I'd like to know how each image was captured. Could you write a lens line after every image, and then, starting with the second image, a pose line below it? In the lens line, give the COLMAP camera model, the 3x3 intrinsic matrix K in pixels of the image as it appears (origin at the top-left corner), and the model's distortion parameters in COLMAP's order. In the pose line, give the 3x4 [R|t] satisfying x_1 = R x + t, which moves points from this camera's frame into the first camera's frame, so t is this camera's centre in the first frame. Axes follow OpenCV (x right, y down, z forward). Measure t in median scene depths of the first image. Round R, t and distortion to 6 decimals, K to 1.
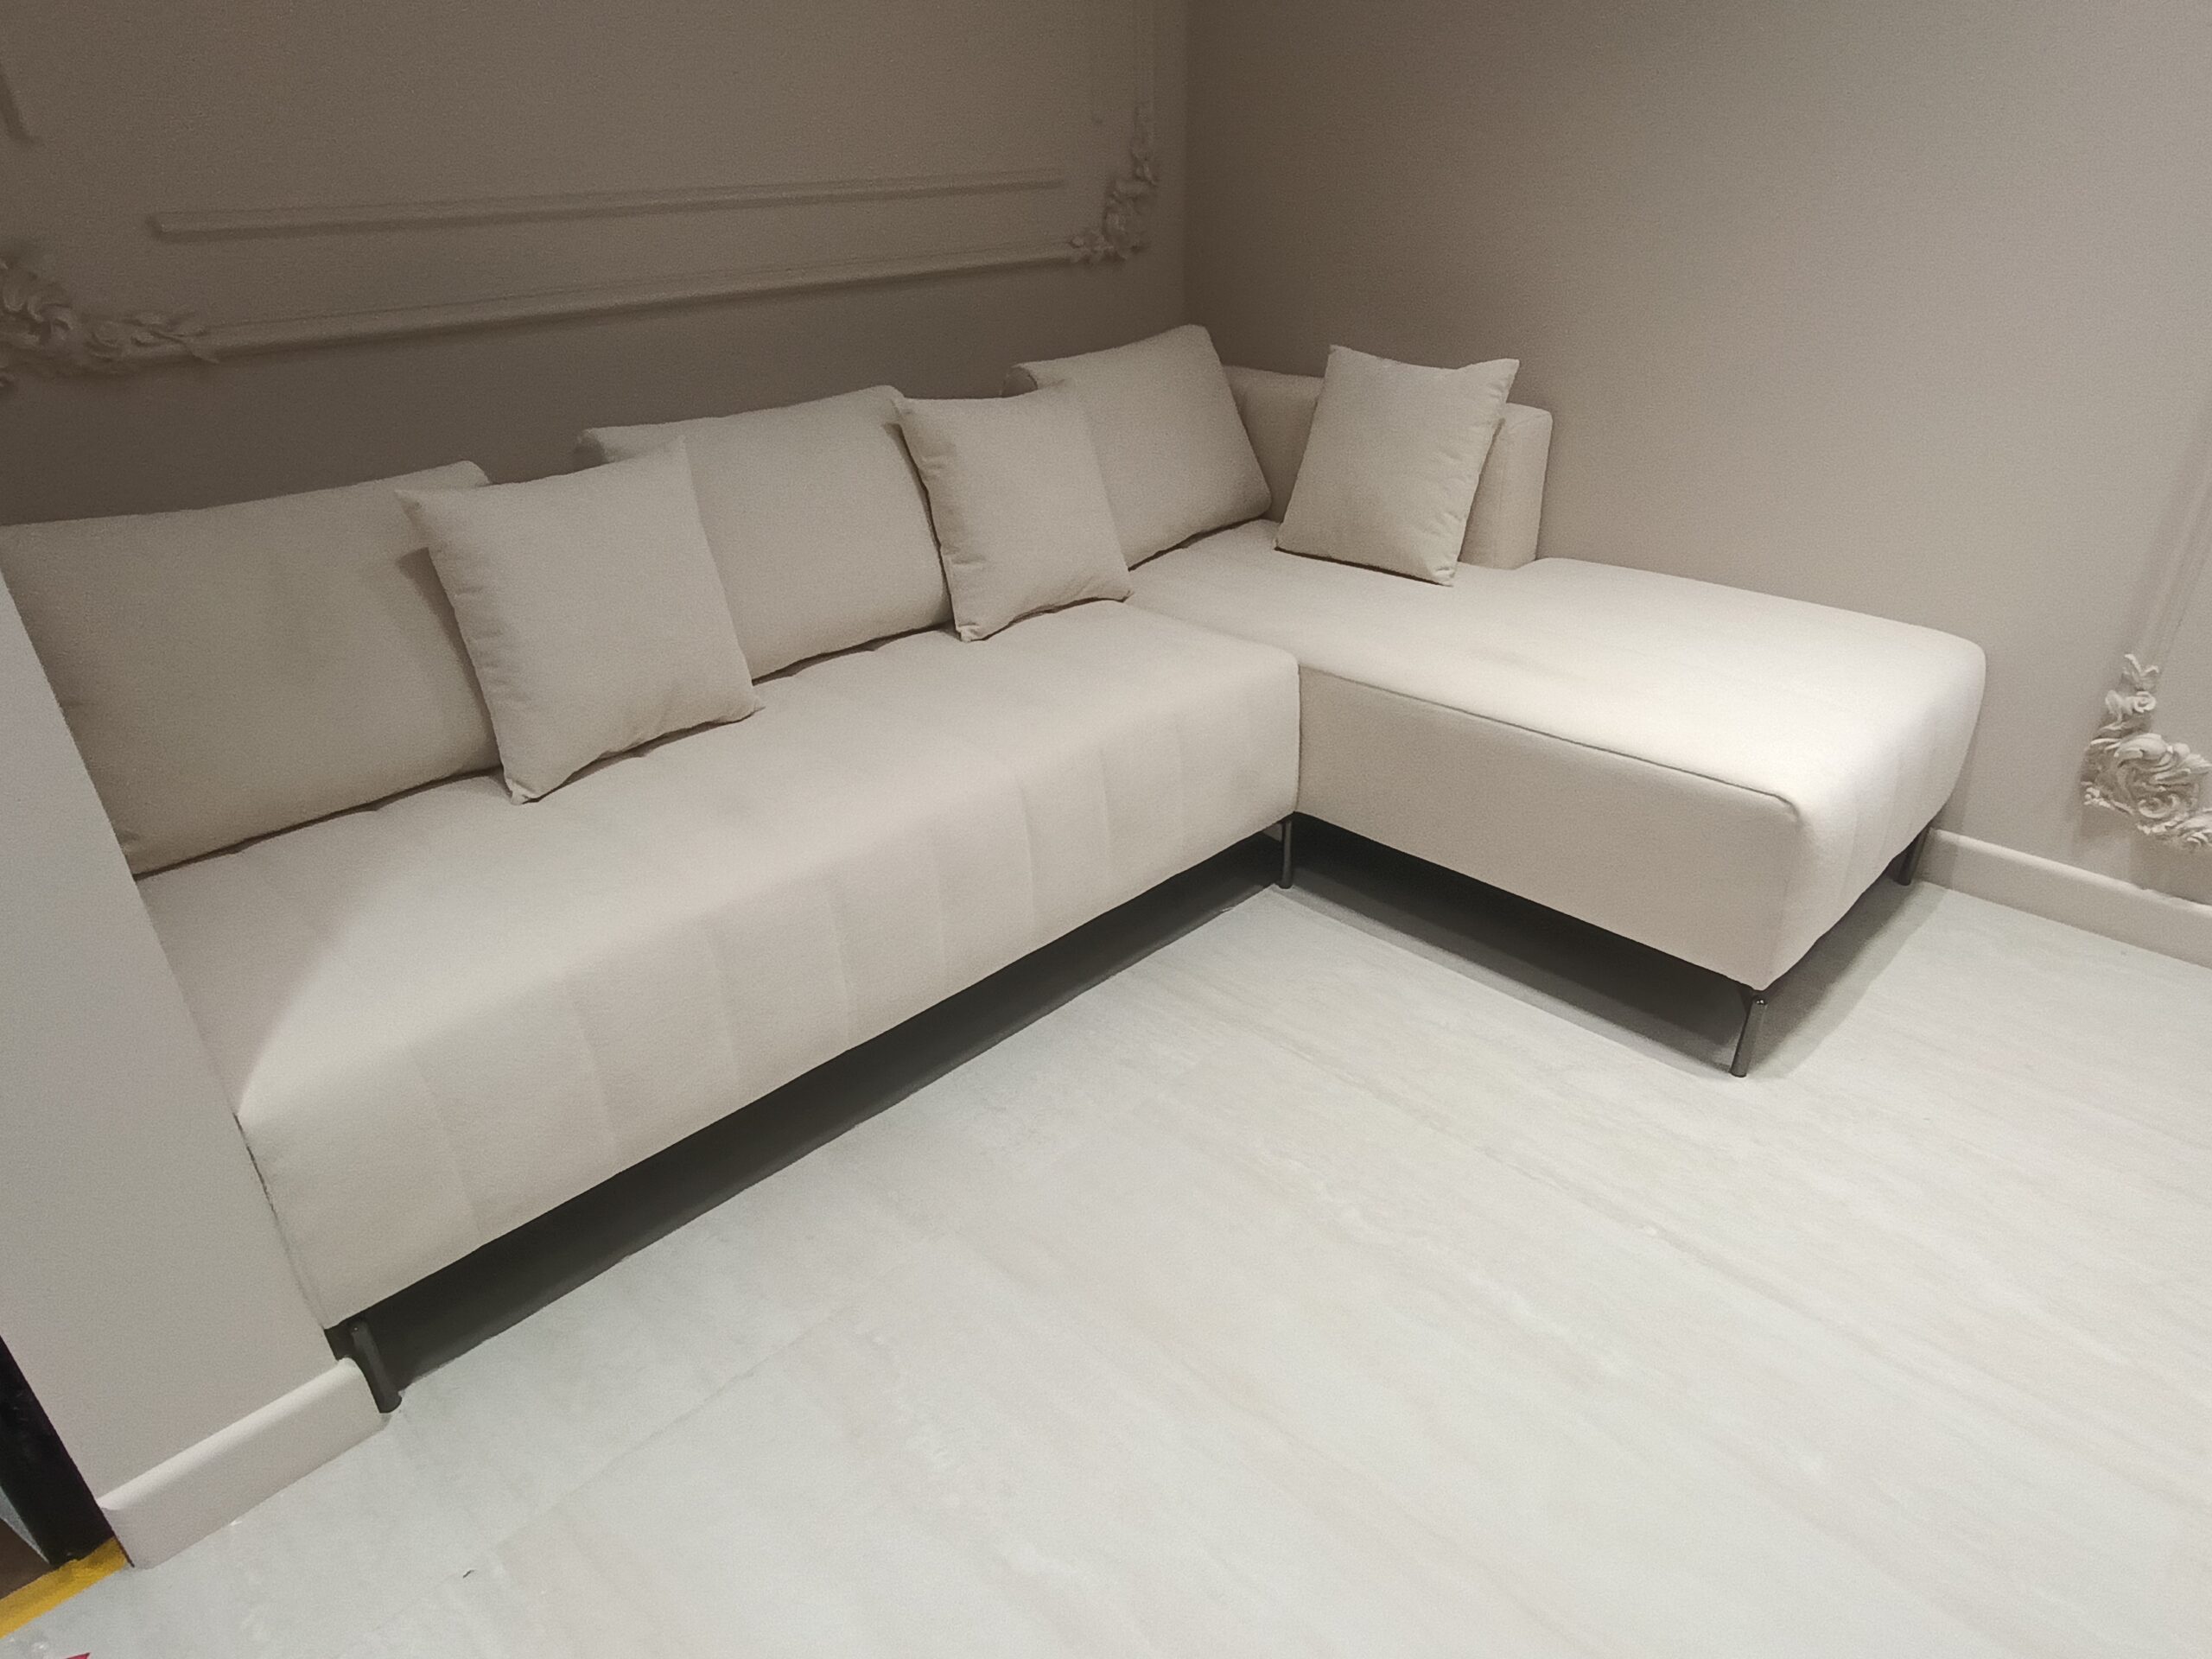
lens RADIAL K [[1271.5, 0, 1106.0], [0, 1271.5, 829.5], [0, 0, 1]] dist [-0.028773, -0.000565]
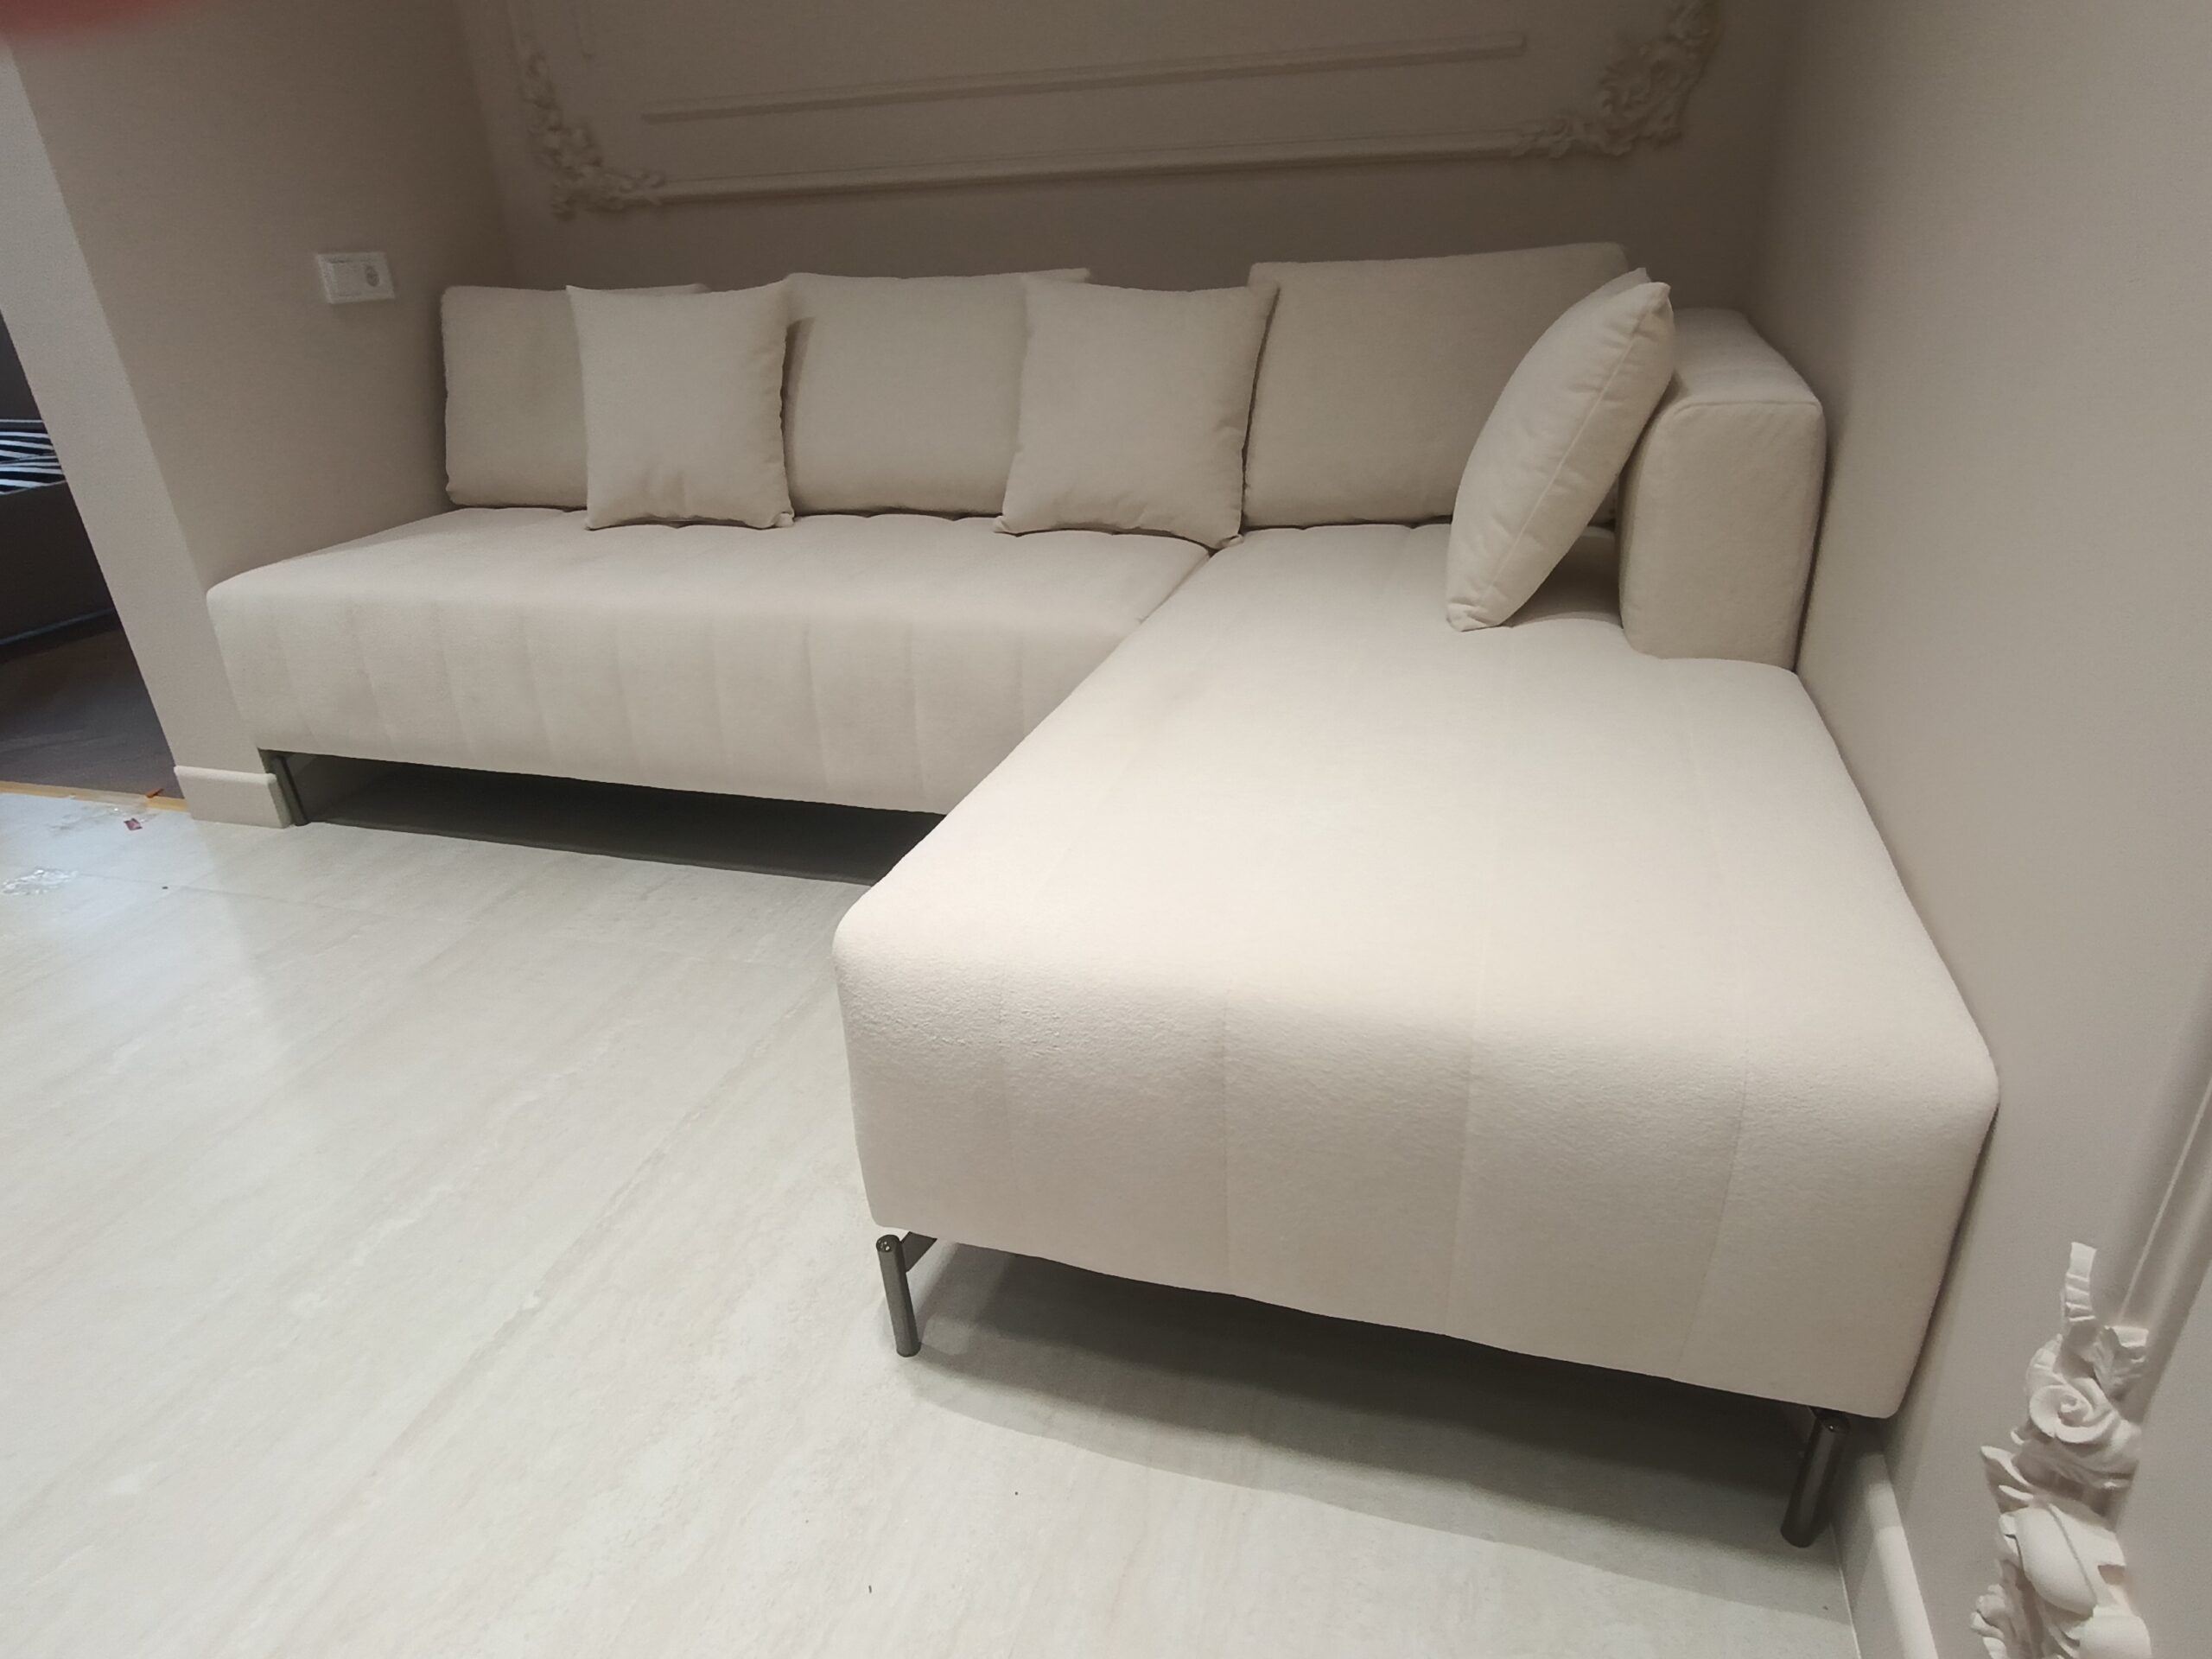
lens RADIAL K [[1271.5, 0, 1106.0], [0, 1271.5, 829.5], [0, 0, 1]] dist [-0.028773, -0.000565]
pose [[0.492609, 0.396393, -0.774731, 1.007794], [-0.377039, 0.899561, 0.220524, -0.243091], [0.784332, 0.183472, 0.592588, 0.682446]]
